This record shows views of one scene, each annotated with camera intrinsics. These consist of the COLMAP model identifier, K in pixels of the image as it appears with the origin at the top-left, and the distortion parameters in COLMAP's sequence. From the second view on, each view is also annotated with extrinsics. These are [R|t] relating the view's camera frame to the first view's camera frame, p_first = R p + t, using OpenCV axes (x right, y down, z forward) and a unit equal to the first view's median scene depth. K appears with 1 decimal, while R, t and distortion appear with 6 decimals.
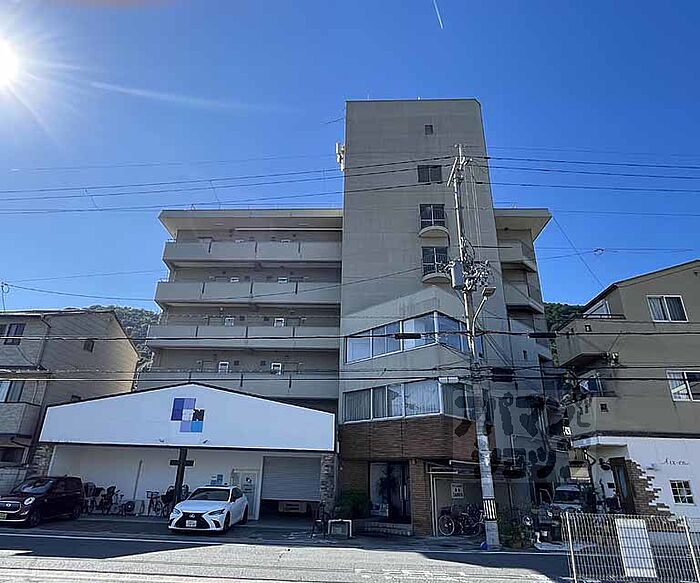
lens RADIAL K [[428.5, 0, 350.0], [0, 428.5, 291.5], [0, 0, 1]] dist [-0.002914, -0.000804]
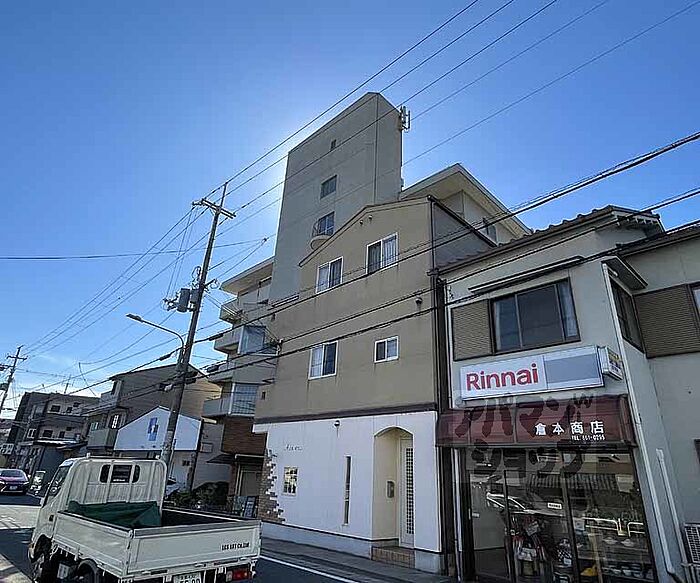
lens RADIAL K [[424.7, 0, 376.3], [0, 424.7, 290.3], [0, 0, 1]] dist [-0.002307, -0.000986]
pose [[0.766589, -0.253501, -0.589981, 1.294062], [0.228326, 0.966341, -0.118540, 0.190871], [0.600173, -0.043837, 0.798668, 0.342575]]
